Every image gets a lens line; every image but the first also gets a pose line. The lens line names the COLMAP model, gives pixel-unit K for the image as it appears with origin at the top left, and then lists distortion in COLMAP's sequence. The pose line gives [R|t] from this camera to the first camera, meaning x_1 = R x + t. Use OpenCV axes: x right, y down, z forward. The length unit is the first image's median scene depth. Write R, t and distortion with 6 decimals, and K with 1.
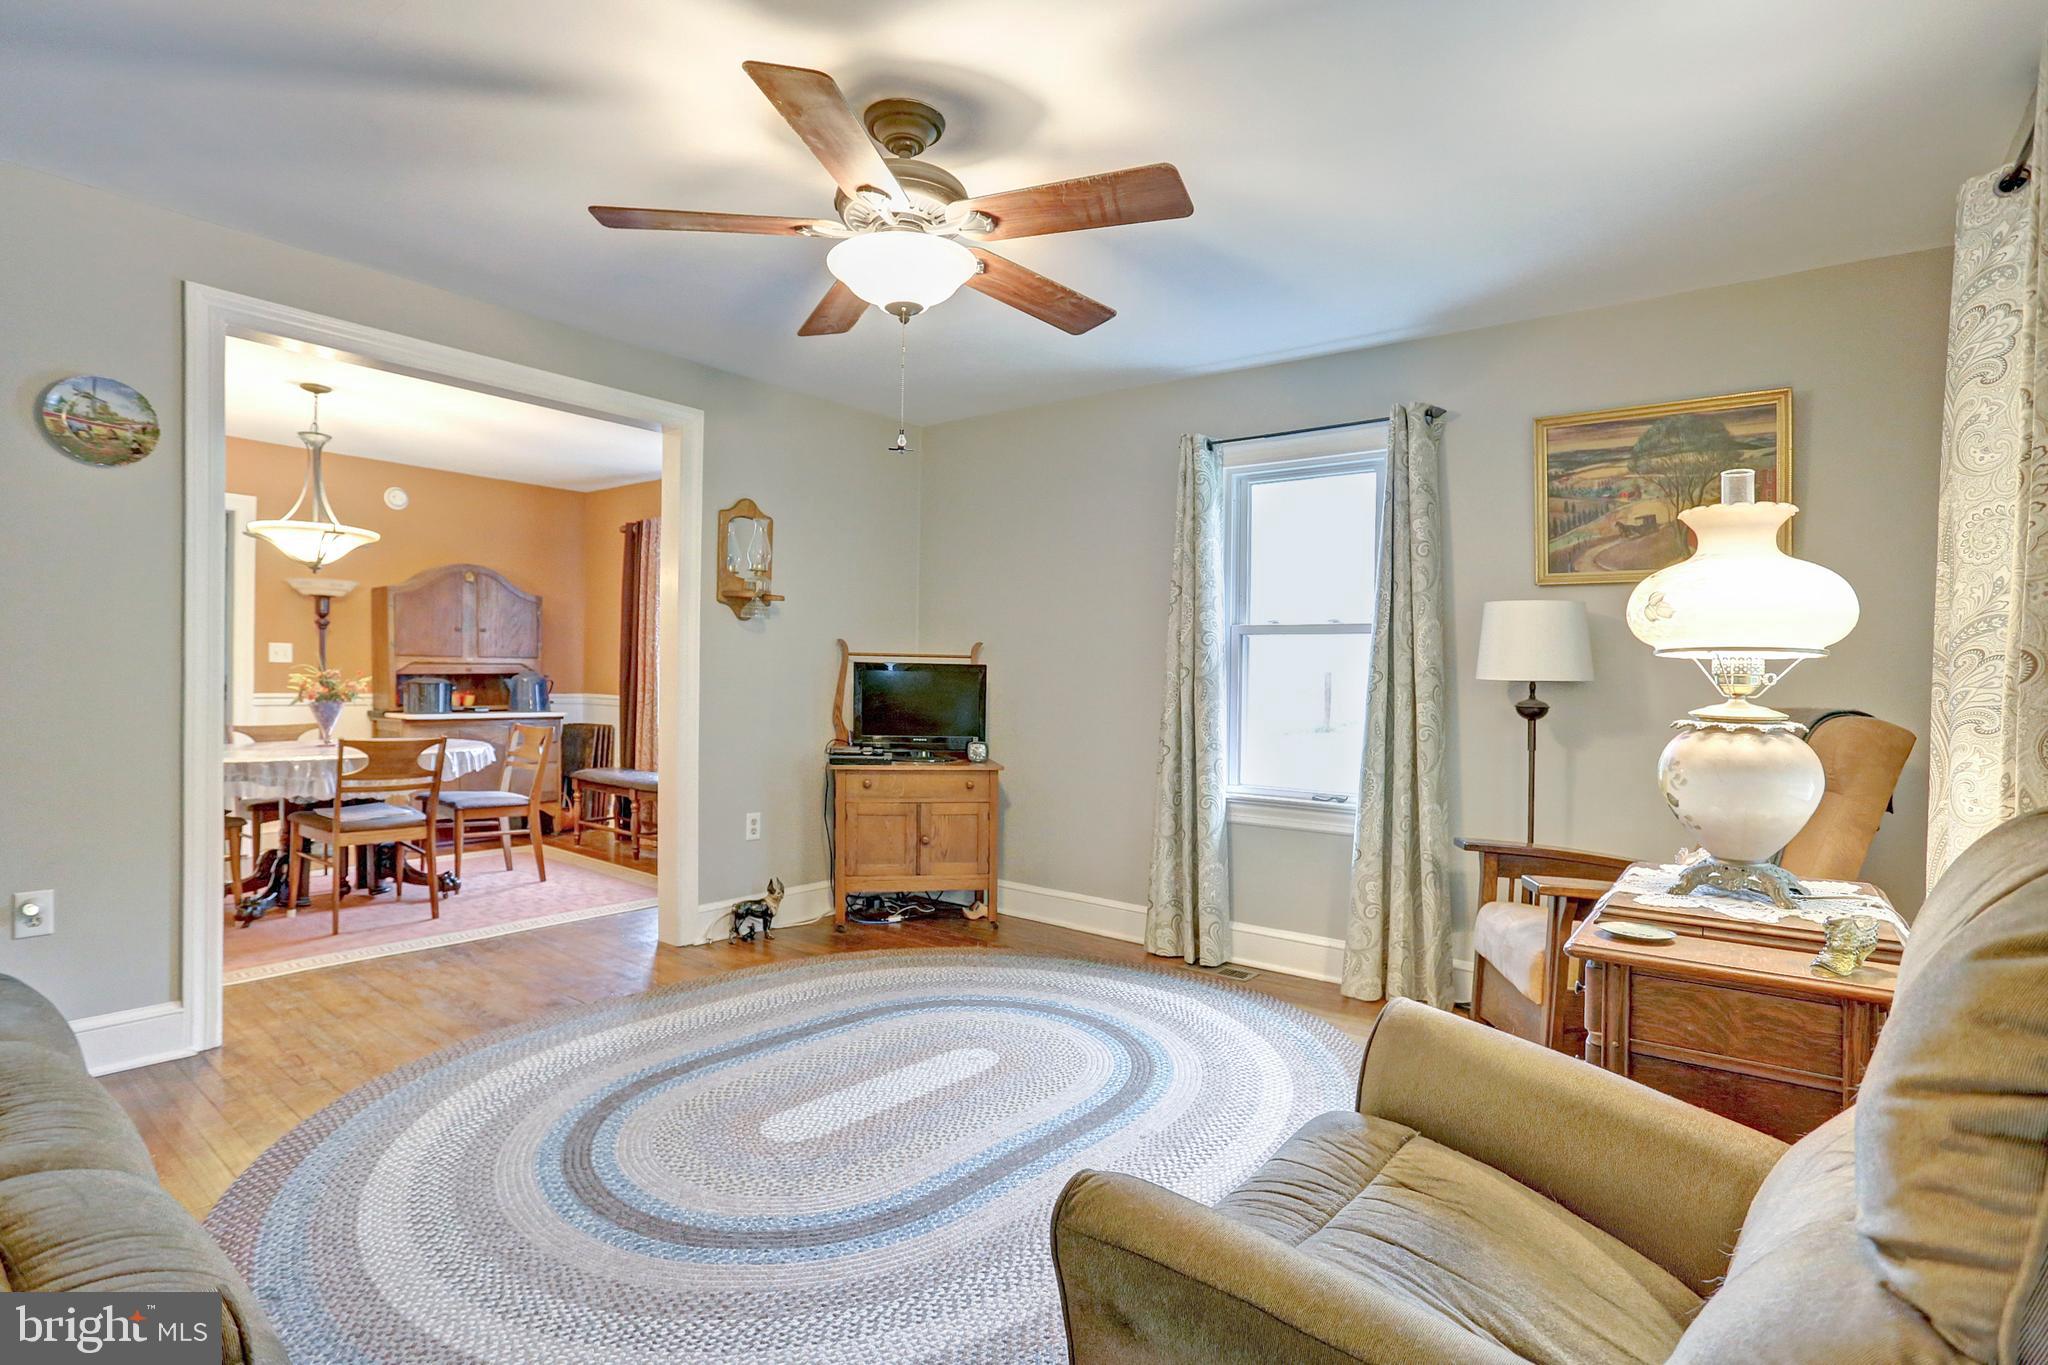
lens RADIAL K [[1013.4, 0, 1017.3], [0, 1013.4, 680.6], [0, 0, 1]] dist [-0.069620, 0.031101]
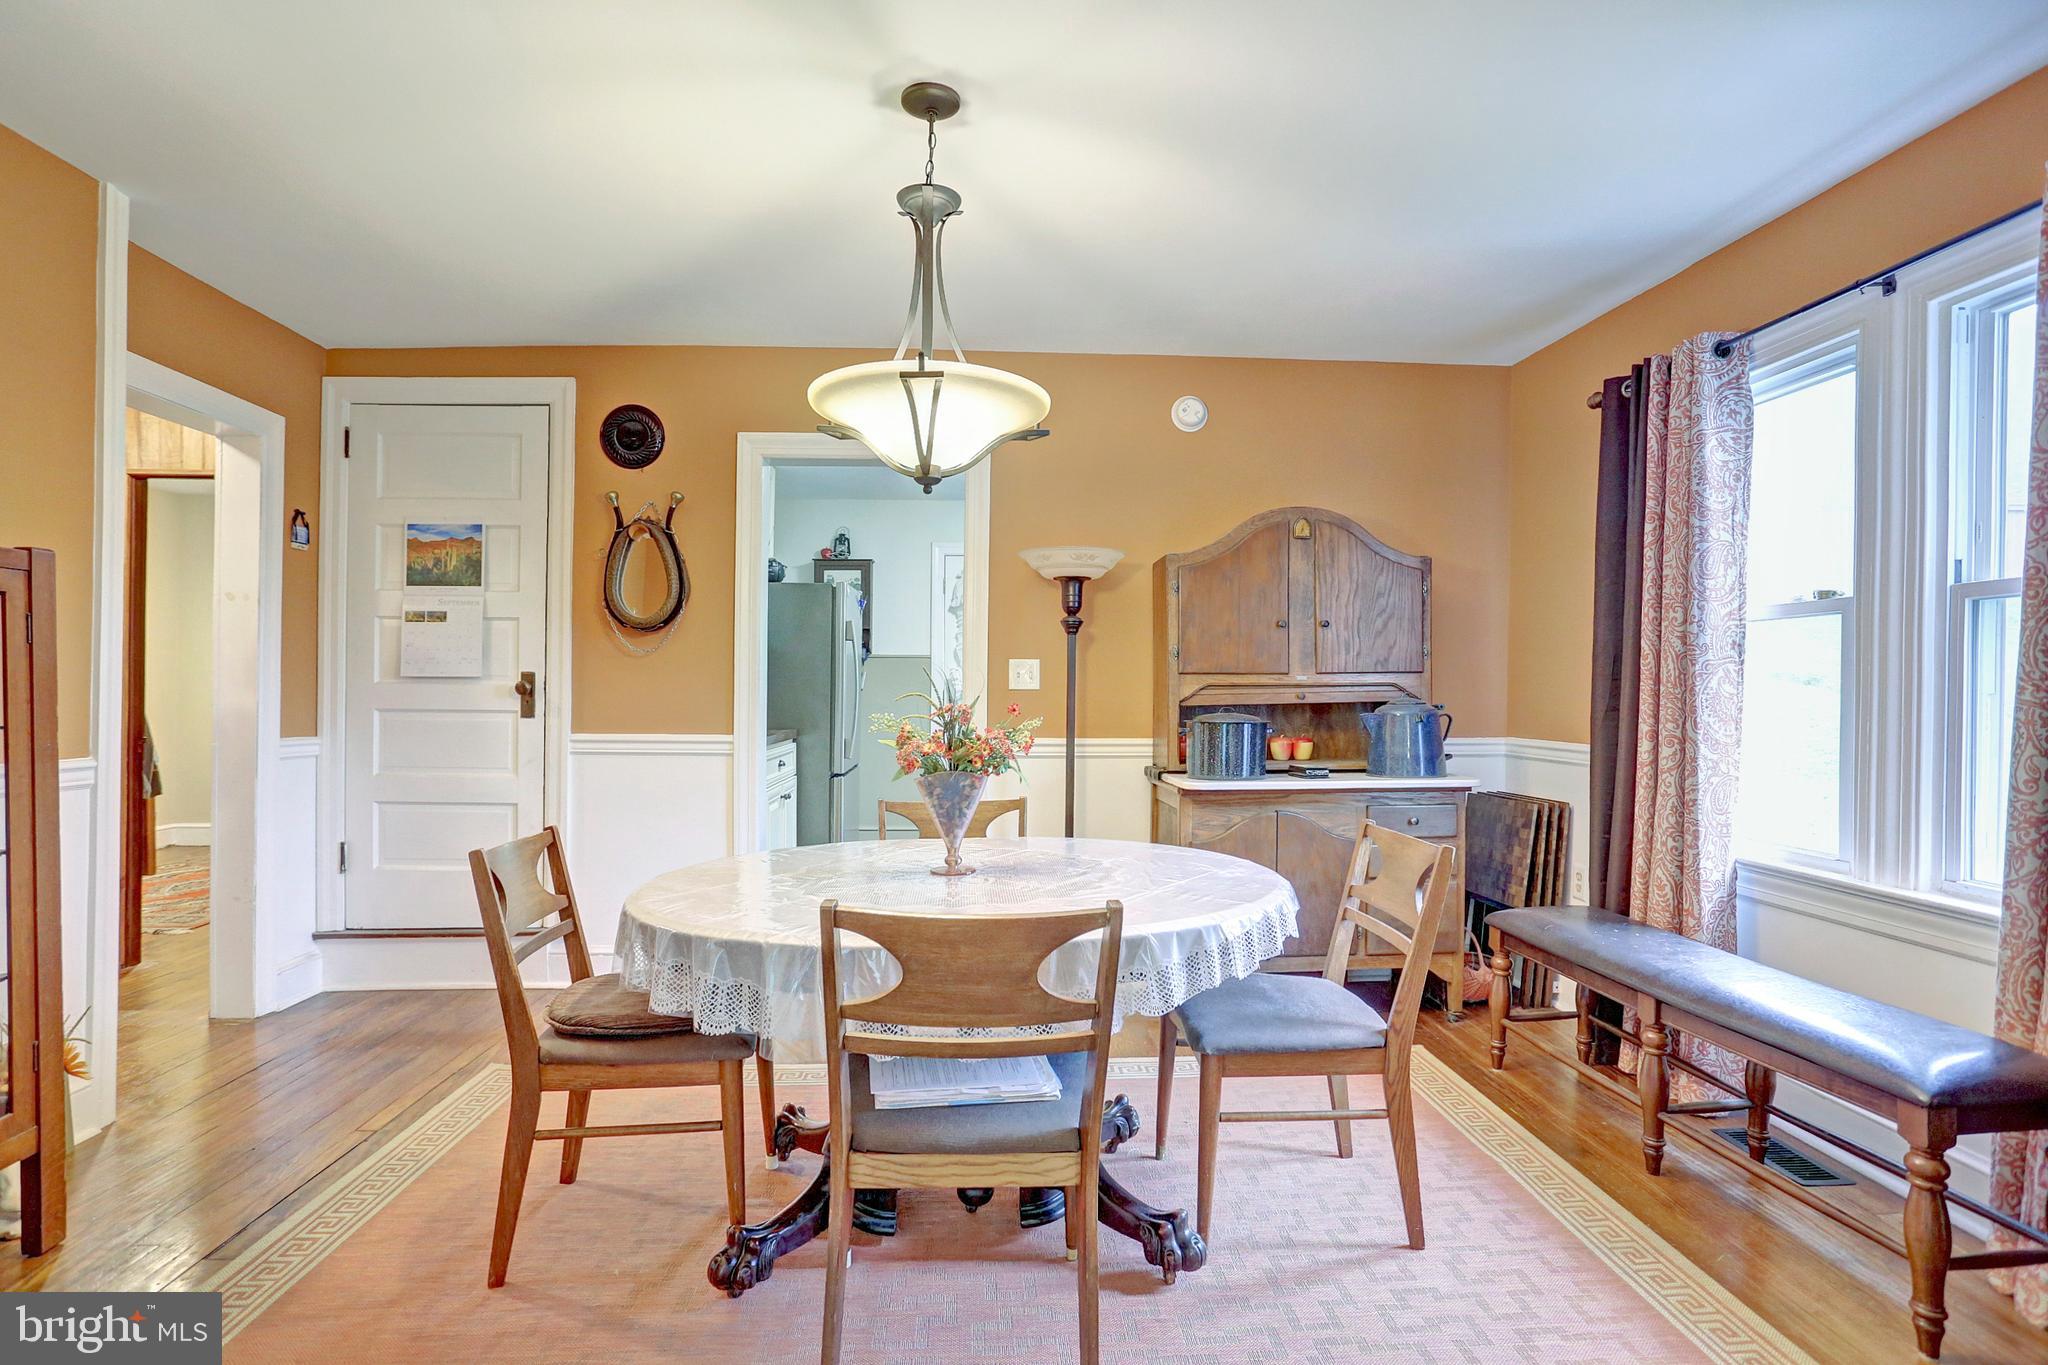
lens RADIAL K [[1004.2, 0, 1025.6], [0, 1004.2, 748.0], [0, 0, 1]] dist [-0.036269, 0.000135]
pose [[0.669361, 0.024790, -0.742524, -0.236319], [0.008356, 0.999129, 0.040890, -0.006339], [0.742890, -0.033575, 0.668570, 0.507453]]
